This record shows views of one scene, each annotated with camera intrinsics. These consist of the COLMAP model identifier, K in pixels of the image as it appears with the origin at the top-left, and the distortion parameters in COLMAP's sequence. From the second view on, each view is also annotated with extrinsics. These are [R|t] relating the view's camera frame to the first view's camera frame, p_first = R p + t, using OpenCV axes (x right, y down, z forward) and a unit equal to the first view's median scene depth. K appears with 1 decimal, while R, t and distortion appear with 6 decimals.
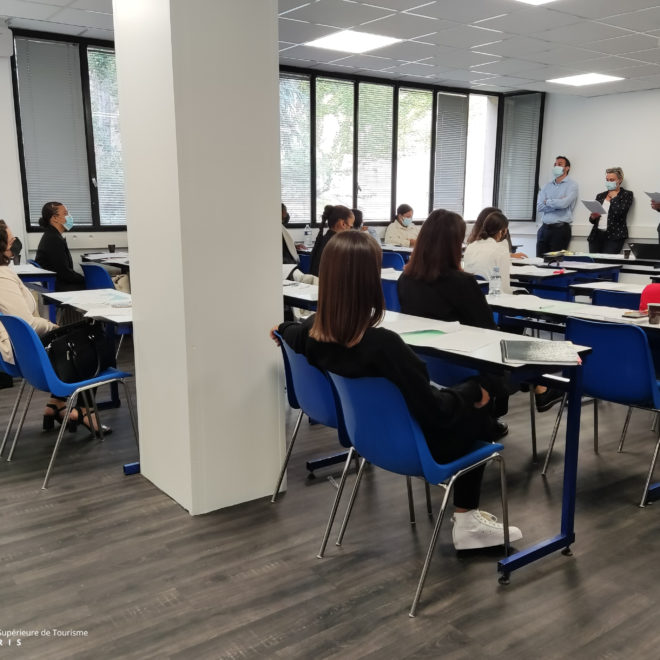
lens RADIAL K [[707.3, 0, 331.1], [0, 707.3, 357.8], [0, 0, 1]] dist [0.127309, -0.159240]
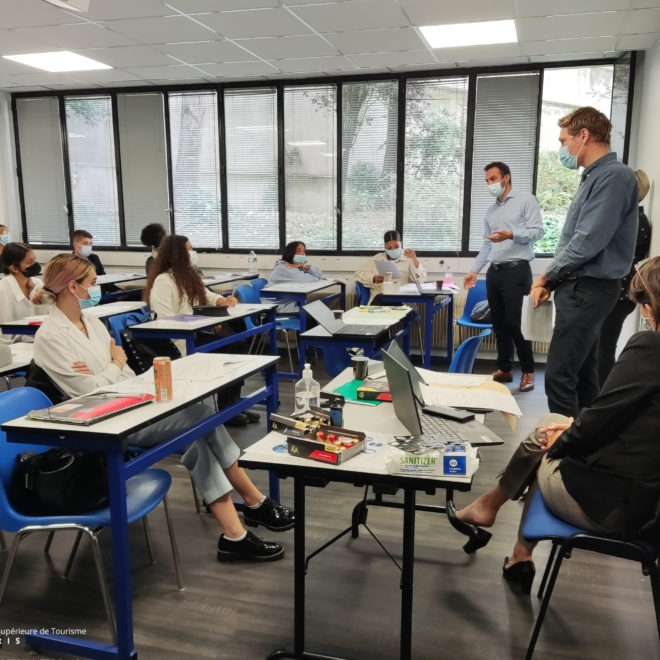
lens RADIAL K [[707.3, 0, 331.1], [0, 707.3, 357.8], [0, 0, 1]] dist [0.127309, -0.159240]
pose [[0.593018, 0.147009, -0.791655, 0.815919], [-0.175526, 0.983149, 0.051085, -0.123246], [0.785824, 0.108661, 0.608829, 0.571158]]
